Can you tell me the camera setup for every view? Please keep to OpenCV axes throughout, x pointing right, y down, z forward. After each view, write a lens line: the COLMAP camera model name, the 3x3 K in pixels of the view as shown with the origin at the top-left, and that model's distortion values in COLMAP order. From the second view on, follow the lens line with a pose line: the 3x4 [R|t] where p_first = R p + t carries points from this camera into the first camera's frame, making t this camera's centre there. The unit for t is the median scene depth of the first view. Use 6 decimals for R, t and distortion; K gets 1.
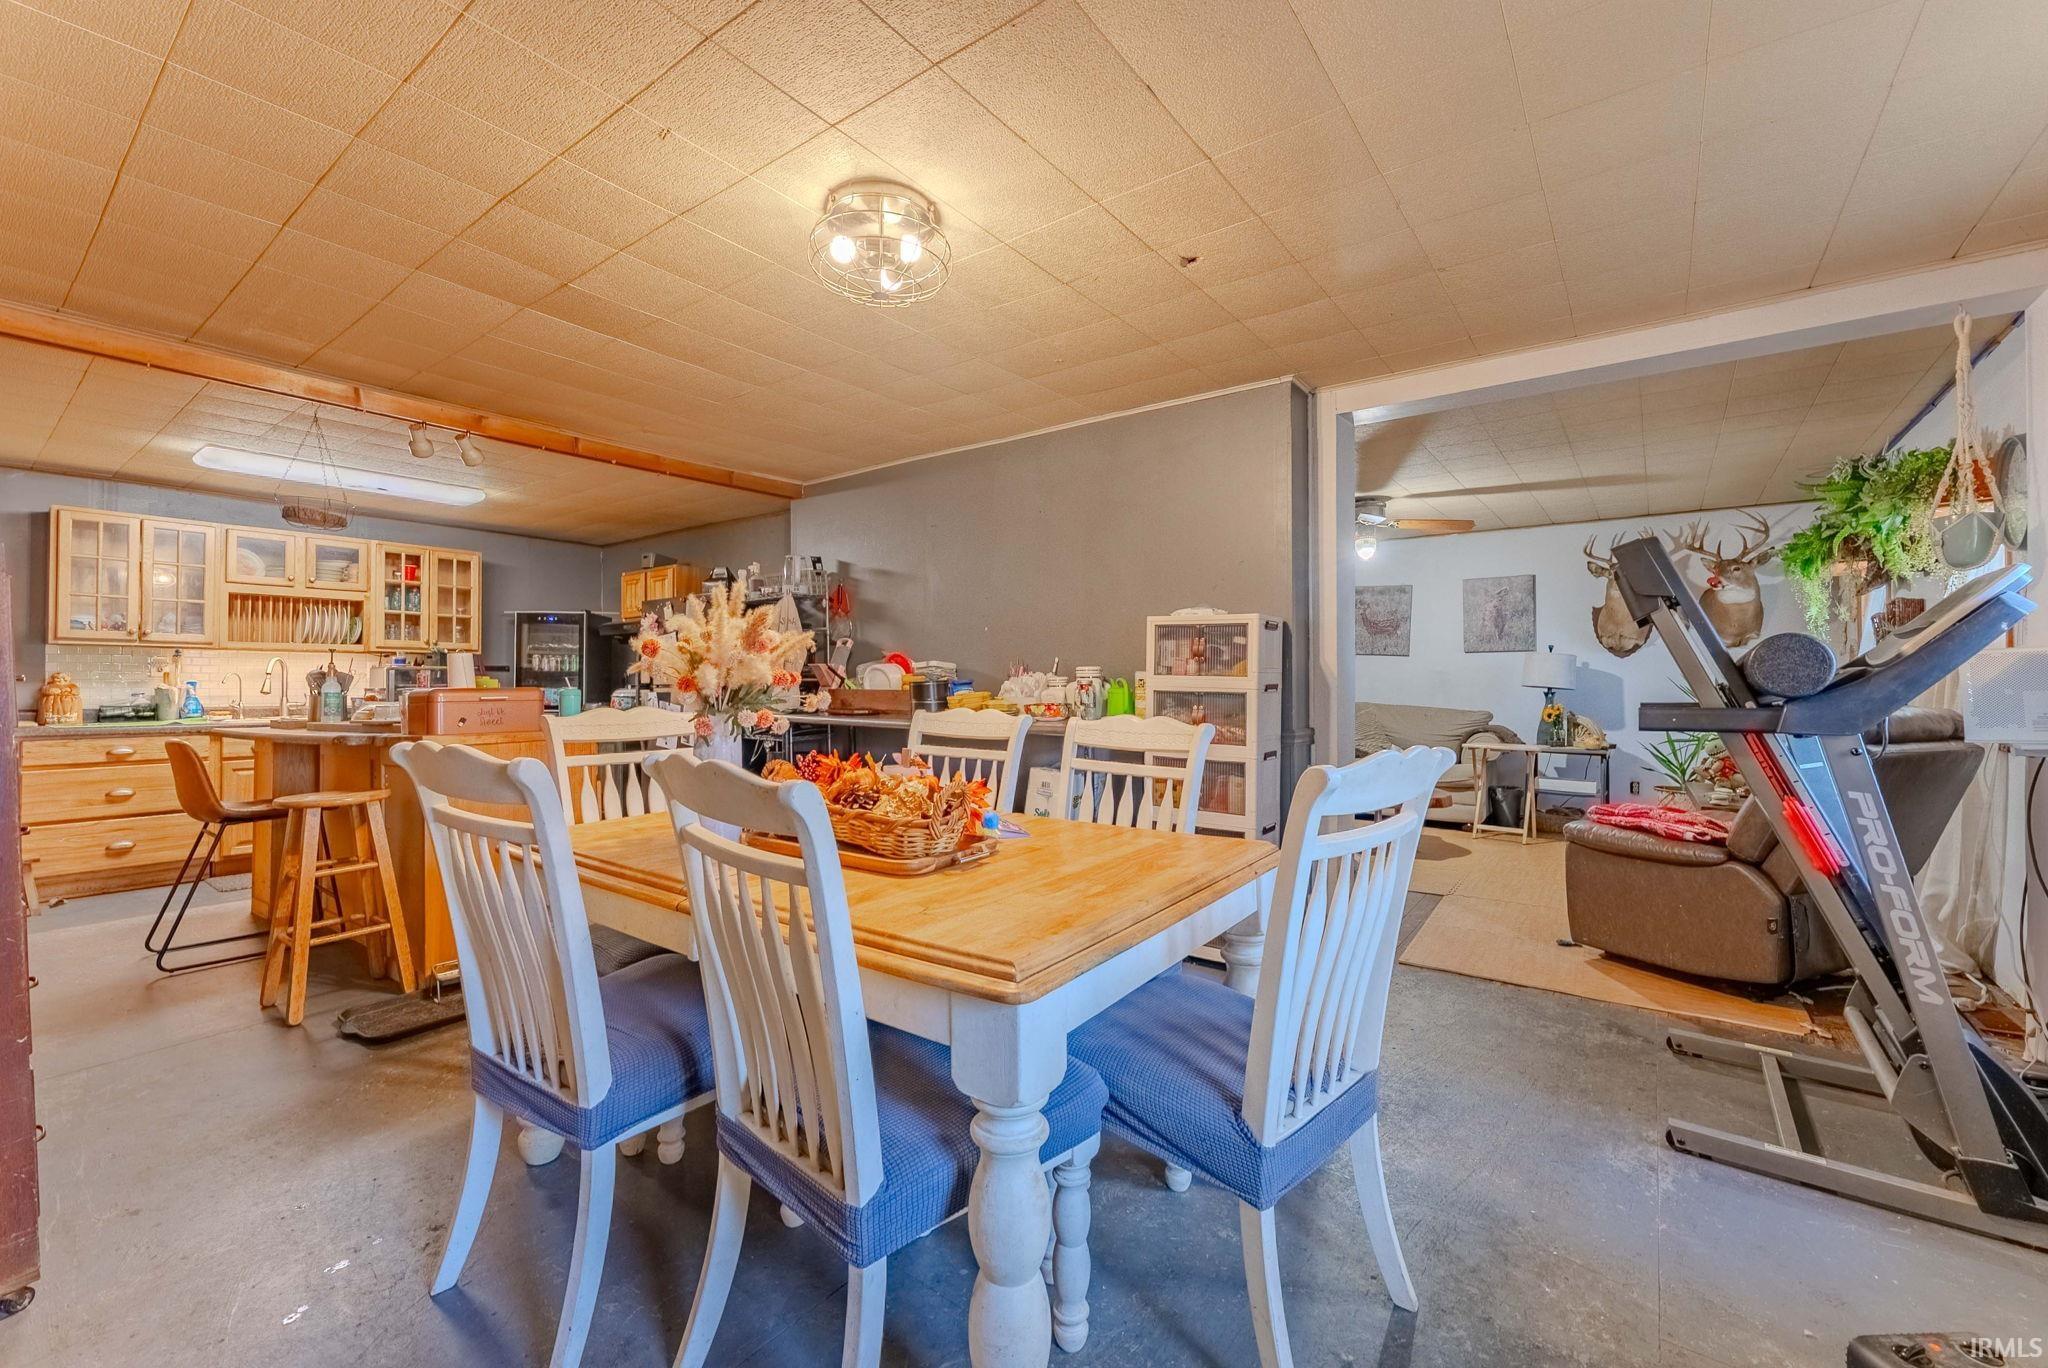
lens RADIAL K [[837.3, 0, 1020.7], [0, 837.3, 672.4], [0, 0, 1]] dist [-0.000057, 0.000033]
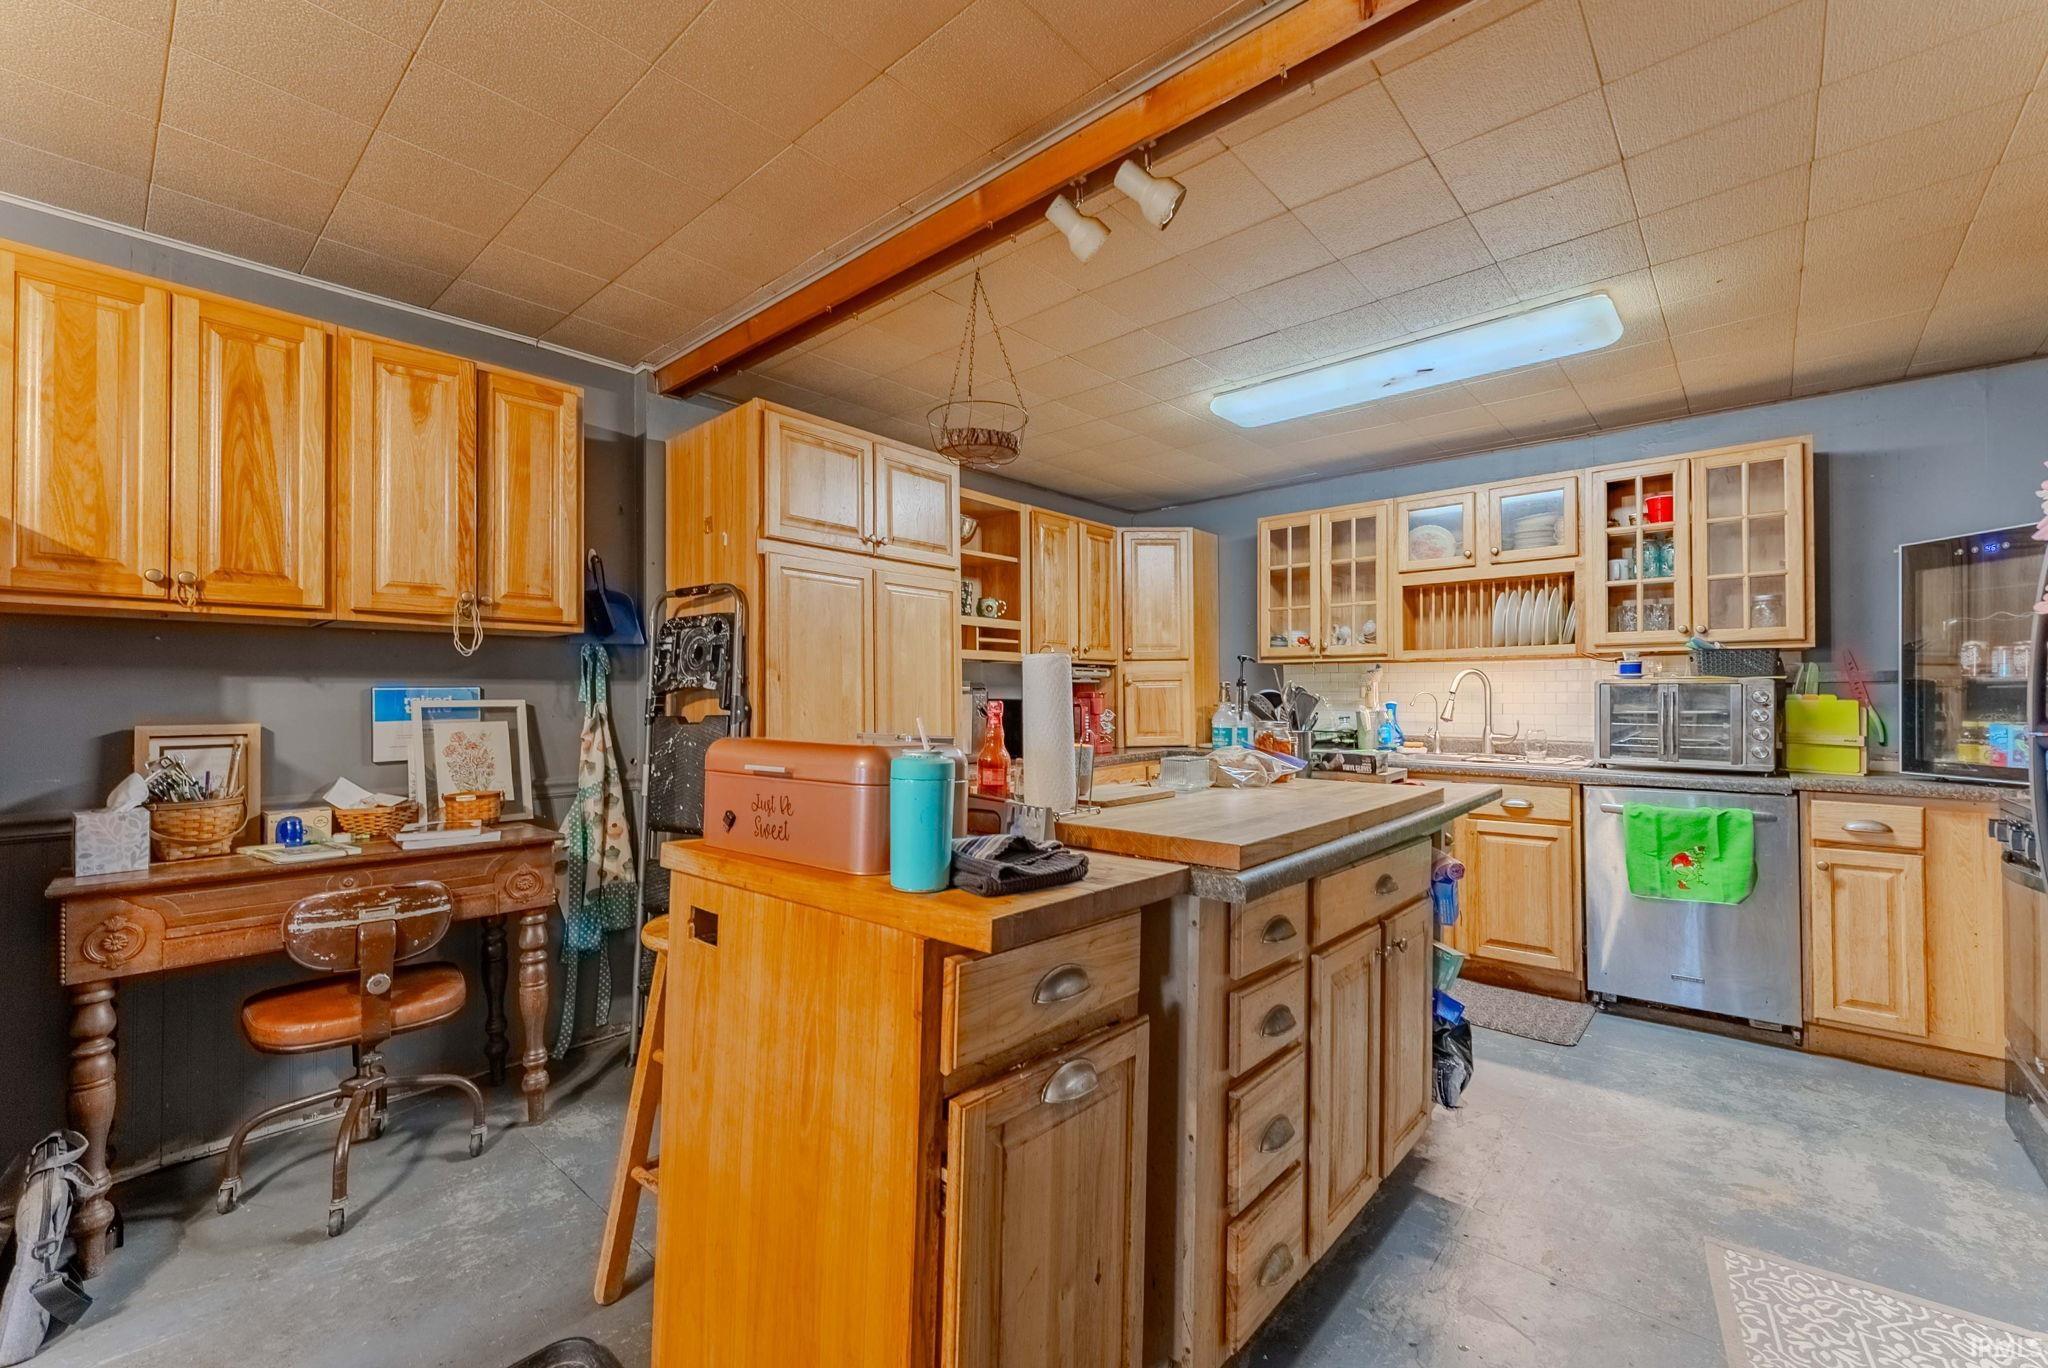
lens RADIAL K [[832.8, 0, 1015.6], [0, 832.8, 677.4], [0, 0, 1]] dist [-0.000107, -0.000018]
pose [[-0.091397, -0.021923, -0.995573, -0.160361], [0.011005, 0.999674, -0.023023, 0.001886], [0.995754, -0.013061, -0.091126, 0.731700]]
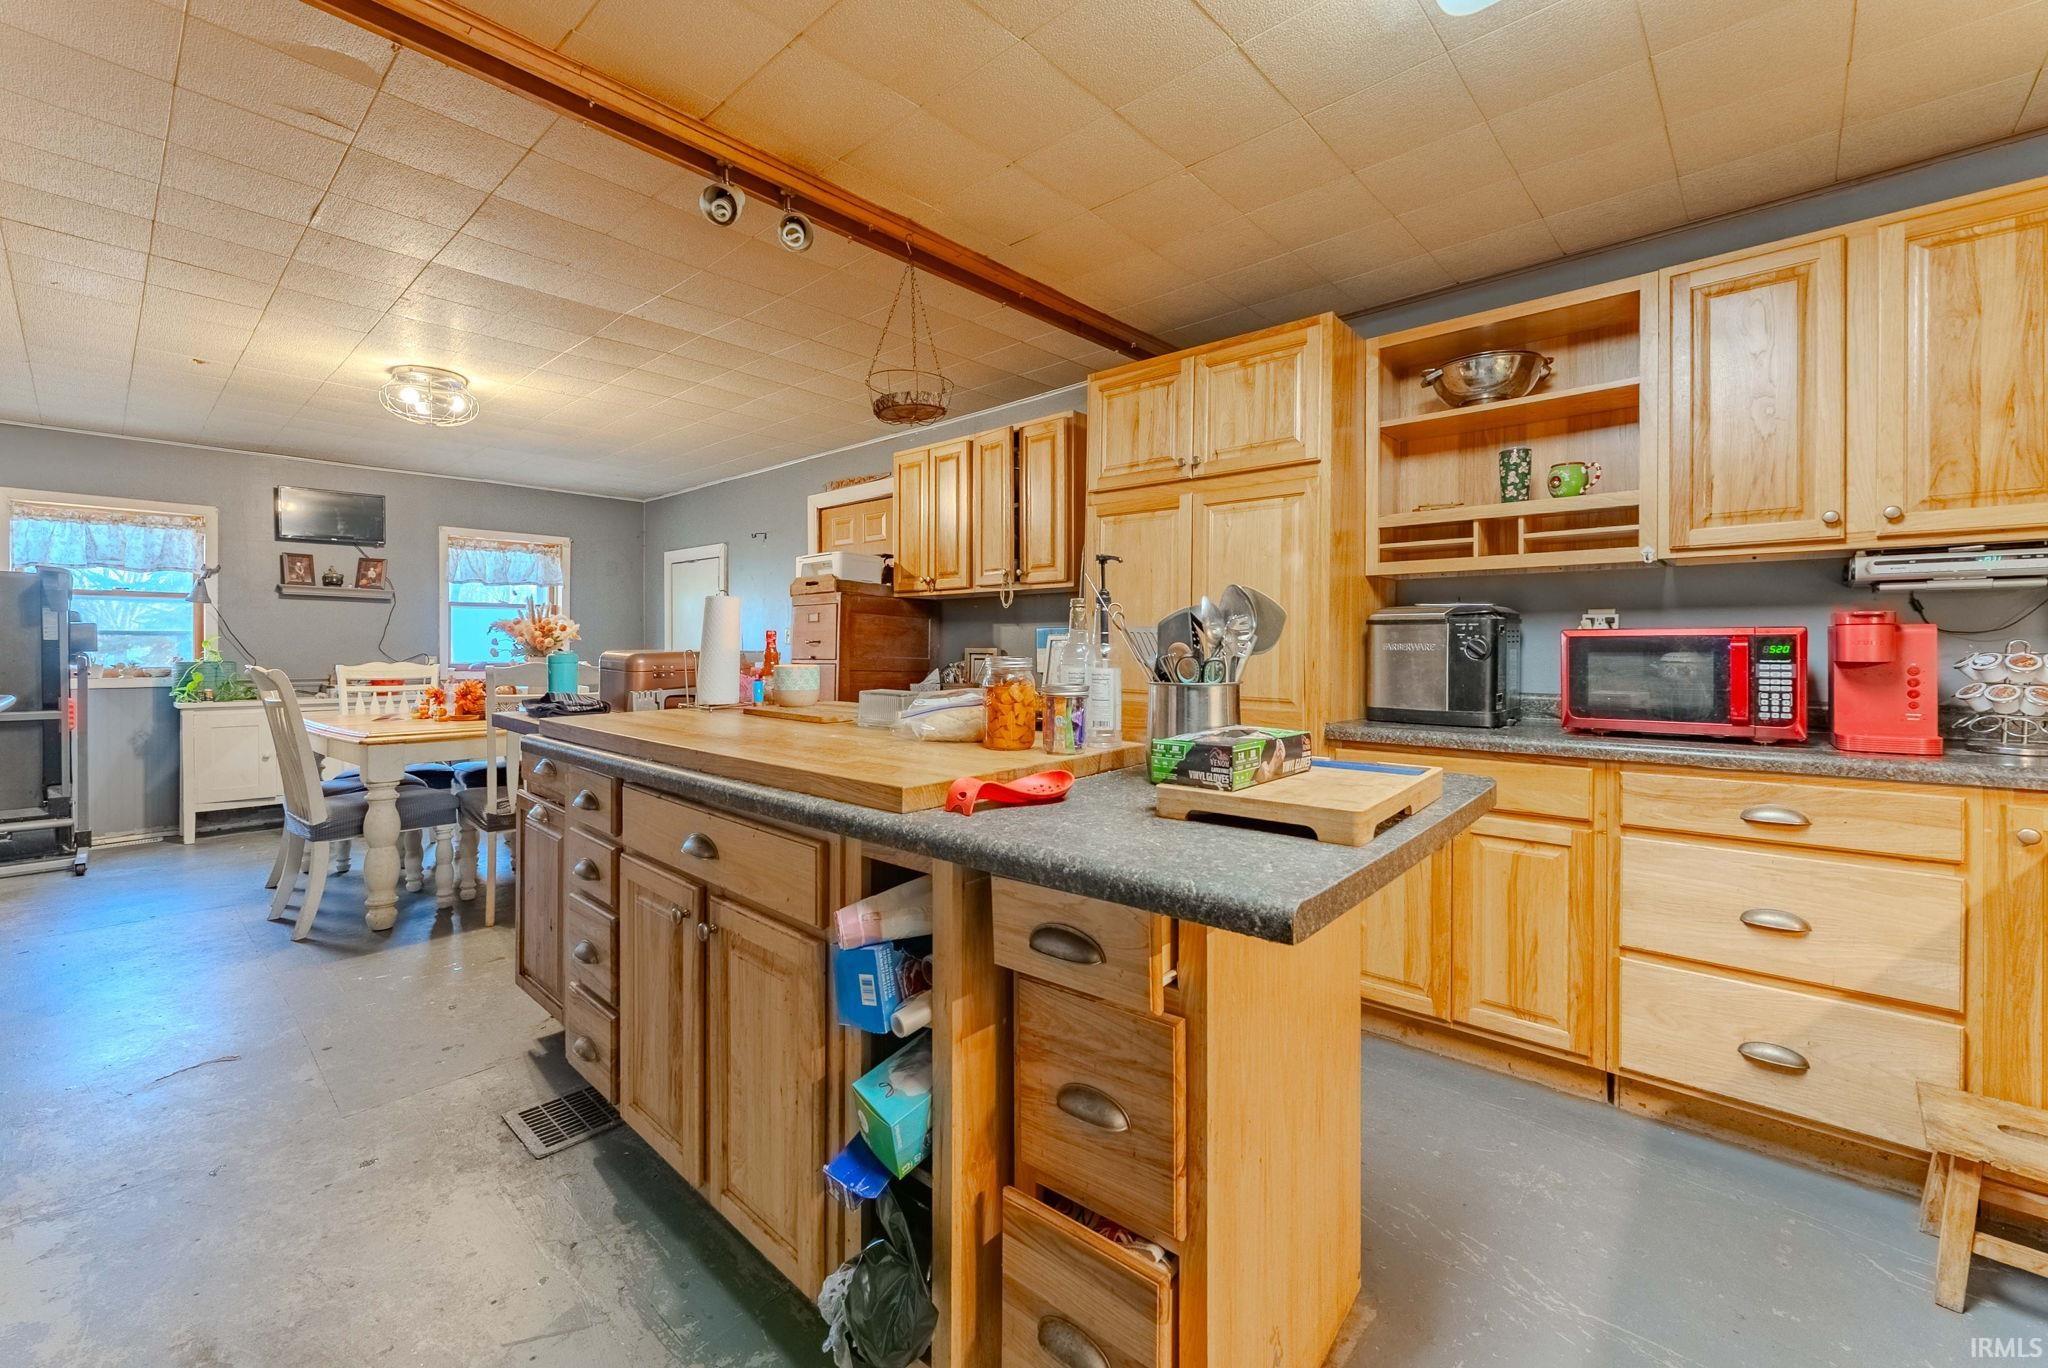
lens RADIAL K [[837.3, 0, 1020.7], [0, 837.3, 672.4], [0, 0, 1]] dist [-0.000057, 0.000033]
pose [[-0.995488, -0.001518, 0.094873, -0.678320], [0.000972, 0.999656, 0.026202, 0.014453], [-0.094881, 0.026176, -0.995144, 1.141192]]
